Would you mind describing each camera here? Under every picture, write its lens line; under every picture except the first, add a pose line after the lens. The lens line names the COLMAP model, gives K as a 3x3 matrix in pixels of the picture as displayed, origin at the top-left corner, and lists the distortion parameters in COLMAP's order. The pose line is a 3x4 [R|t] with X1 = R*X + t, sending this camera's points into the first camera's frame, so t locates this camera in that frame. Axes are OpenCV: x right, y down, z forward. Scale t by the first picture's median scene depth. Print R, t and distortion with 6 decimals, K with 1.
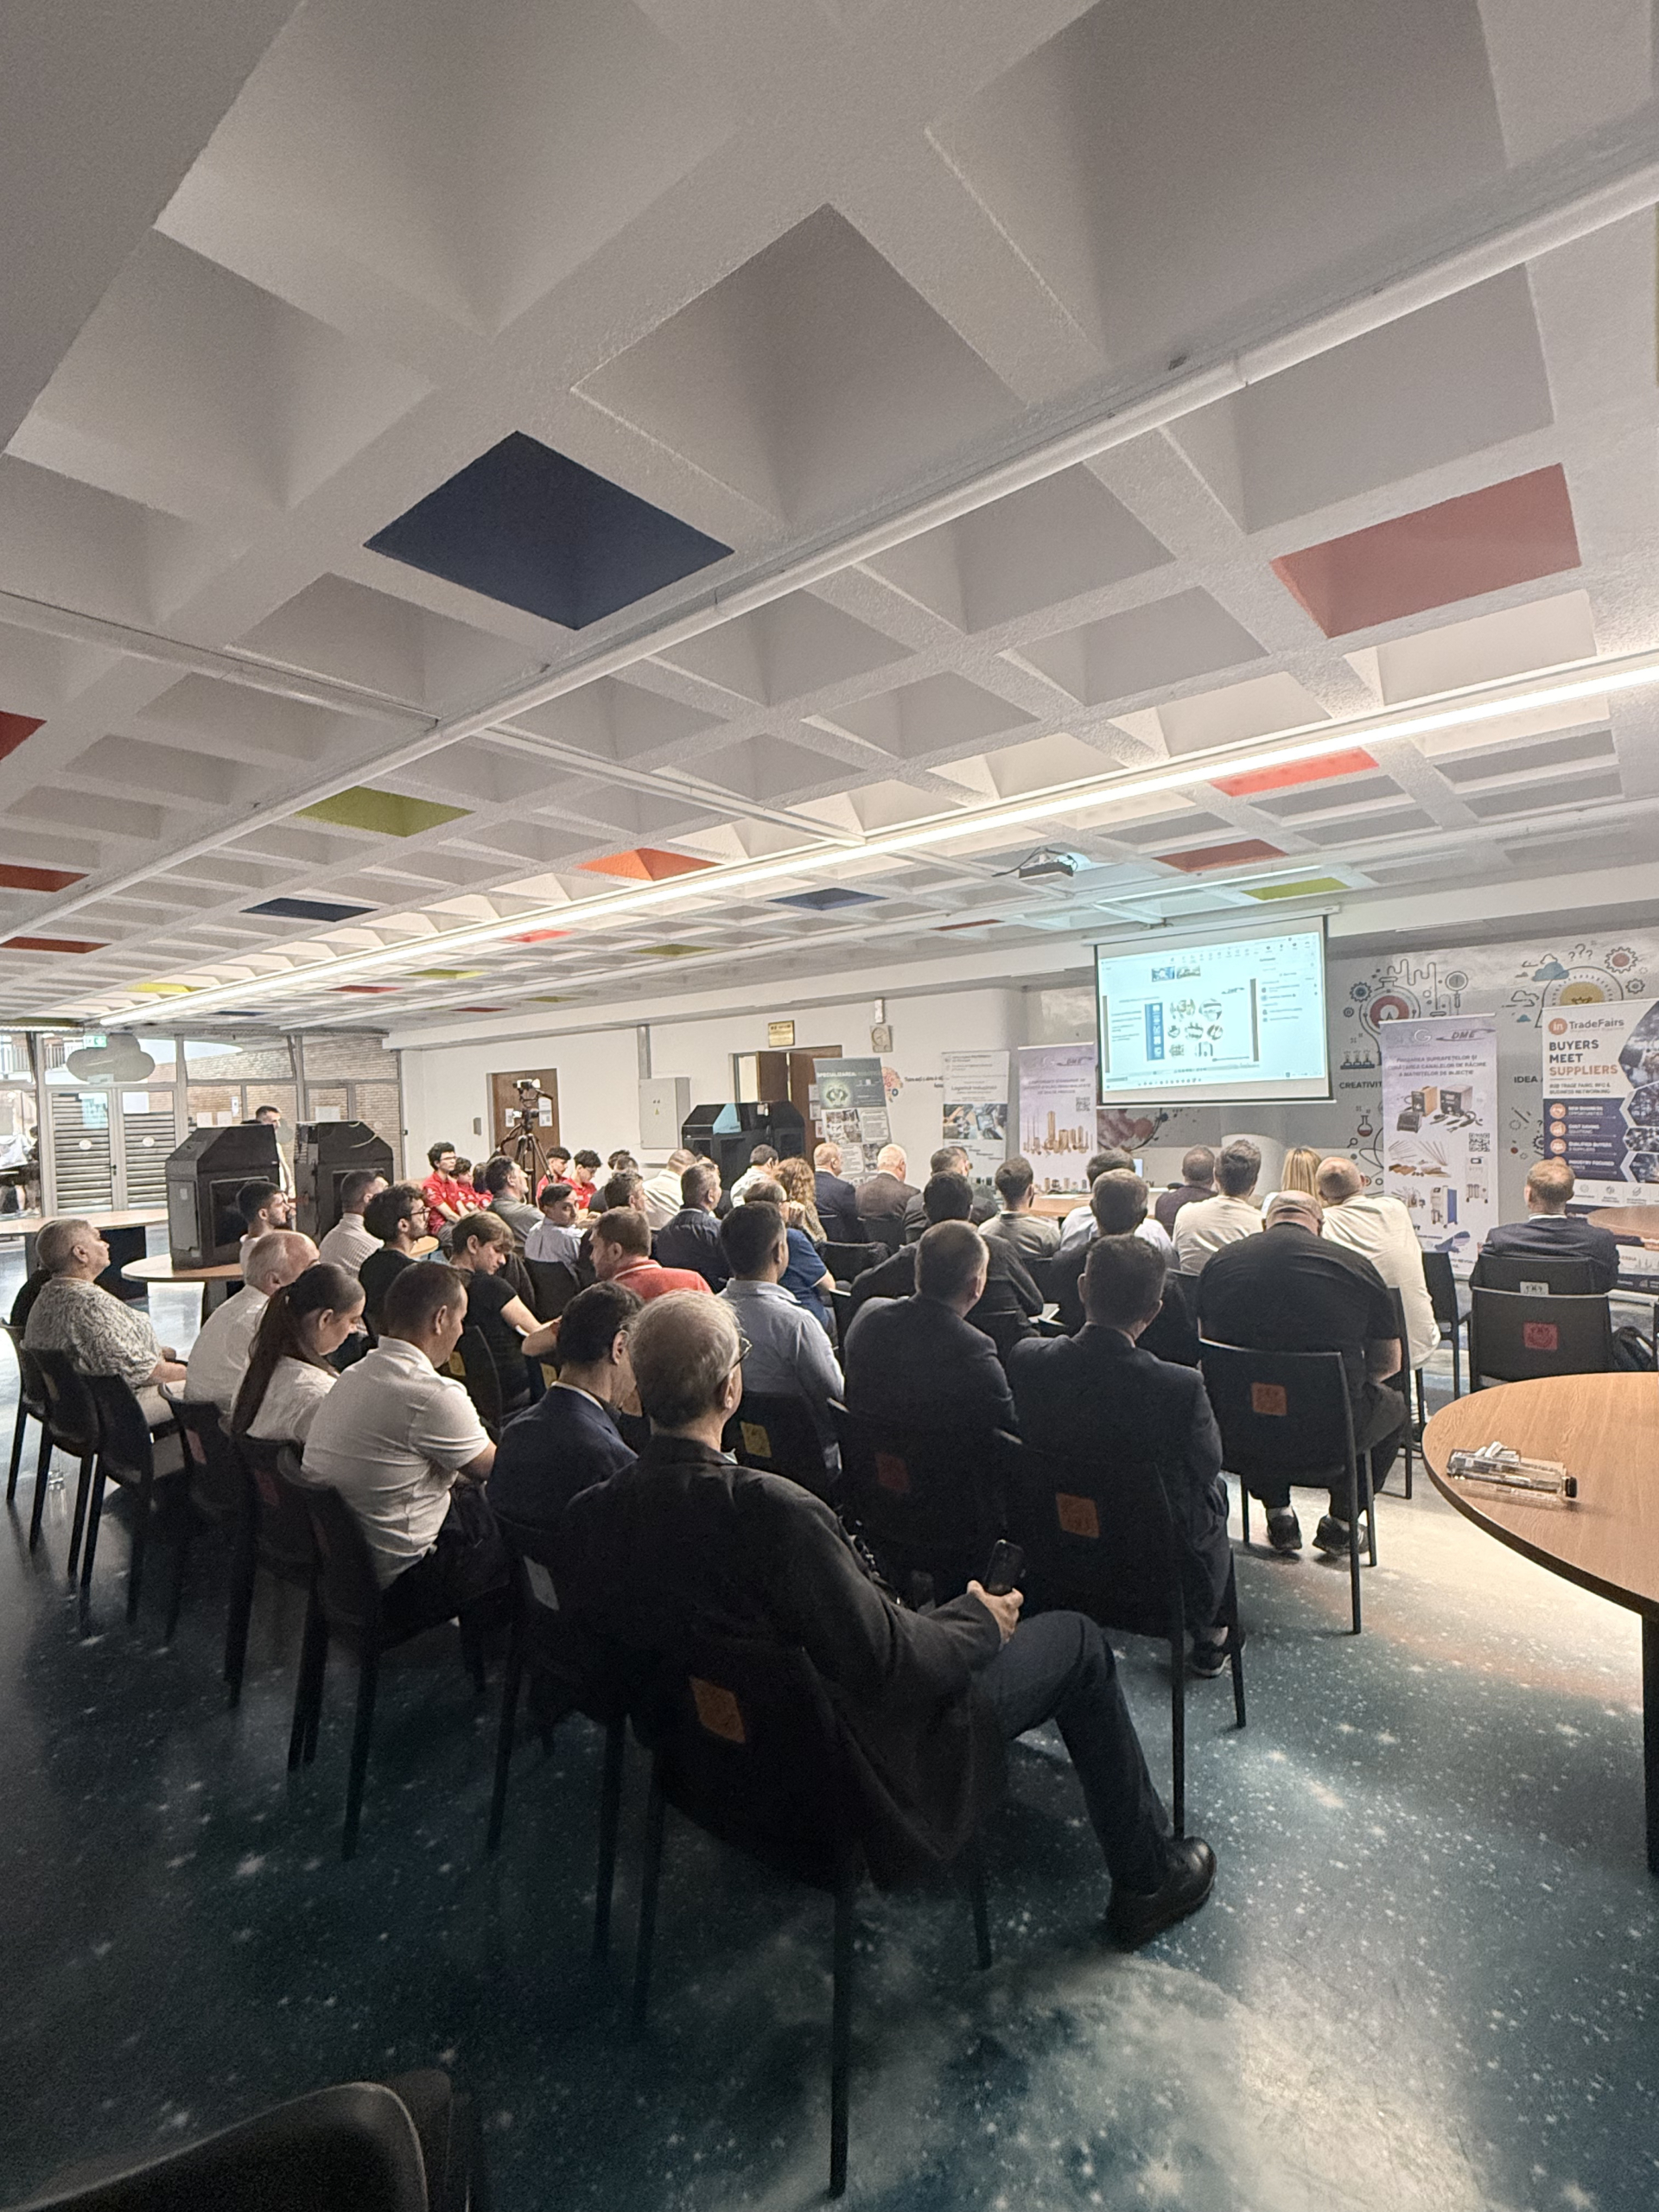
lens RADIAL K [[1055.9, 0, 833.3], [0, 1055.9, 1115.5], [0, 0, 1]] dist [0.000031, -0.000005]
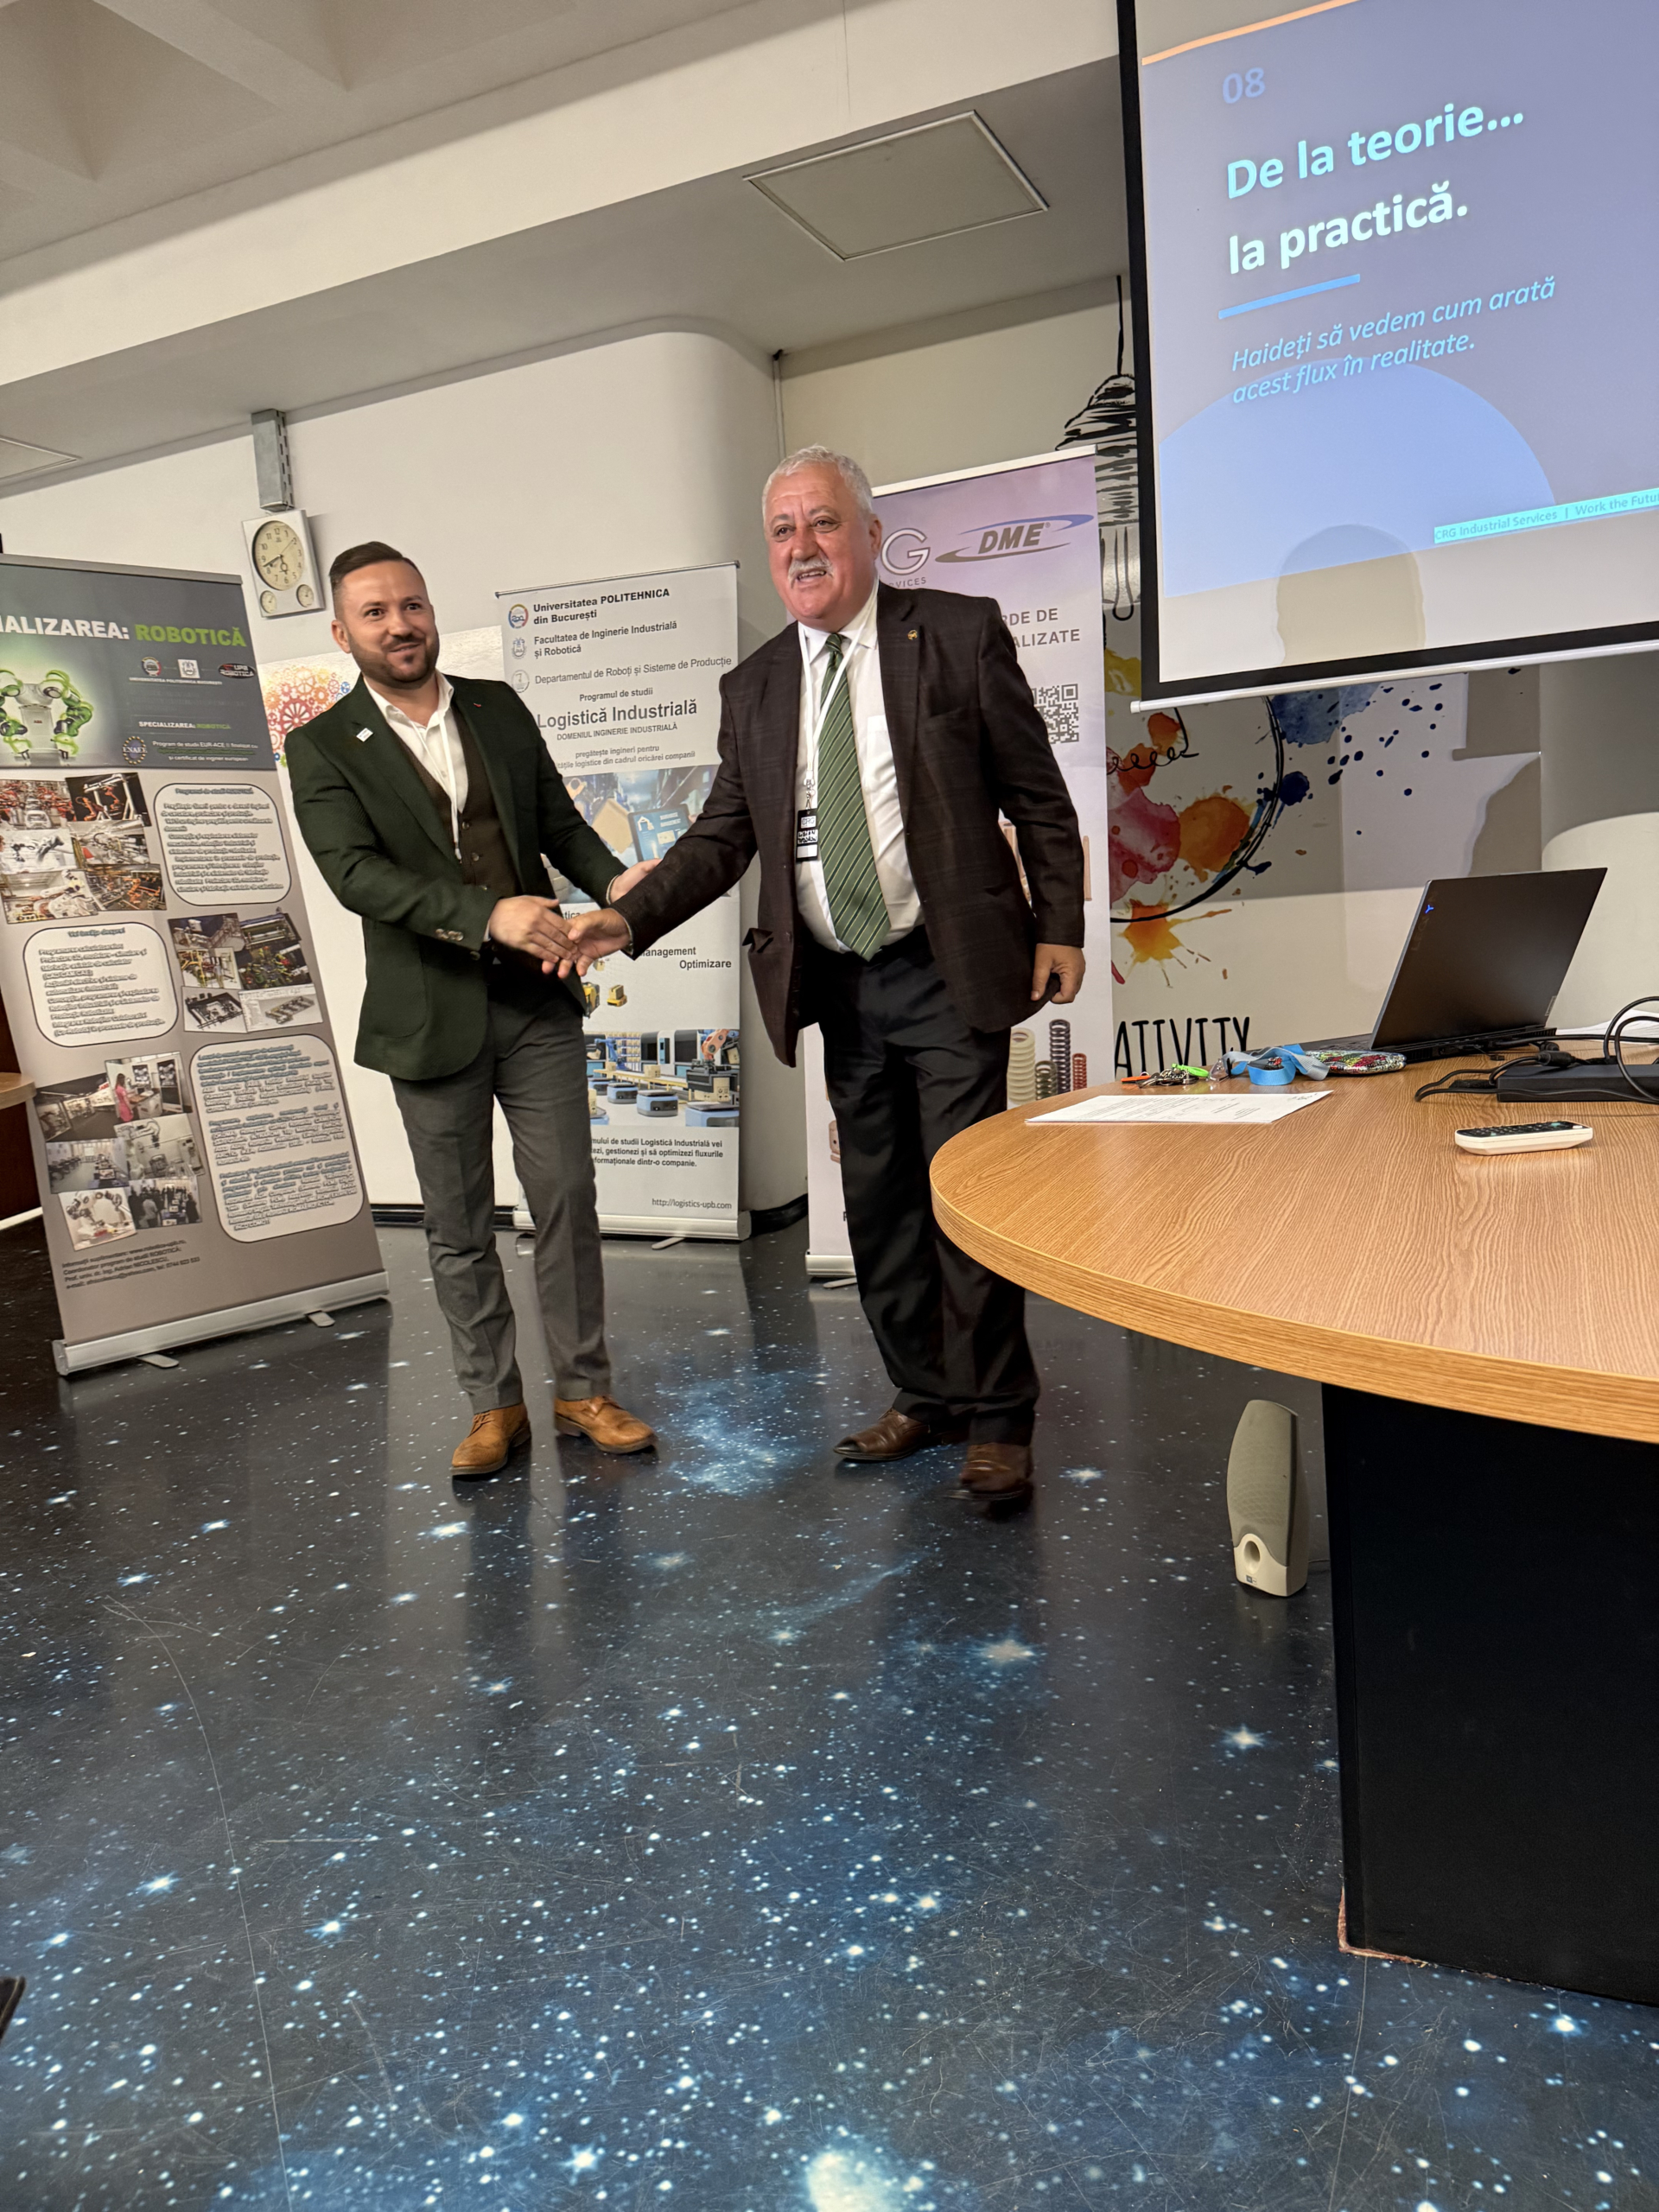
lens RADIAL K [[1532.4, 0, 829.5], [0, 1532.4, 1106.0], [0, 0, 1]] dist [0.054895, -0.057449]
pose [[0.967784, -0.056473, 0.245366, 0.085574], [0.028697, 0.992912, 0.115339, 0.033868], [-0.250140, -0.104582, 0.962545, 0.608148]]
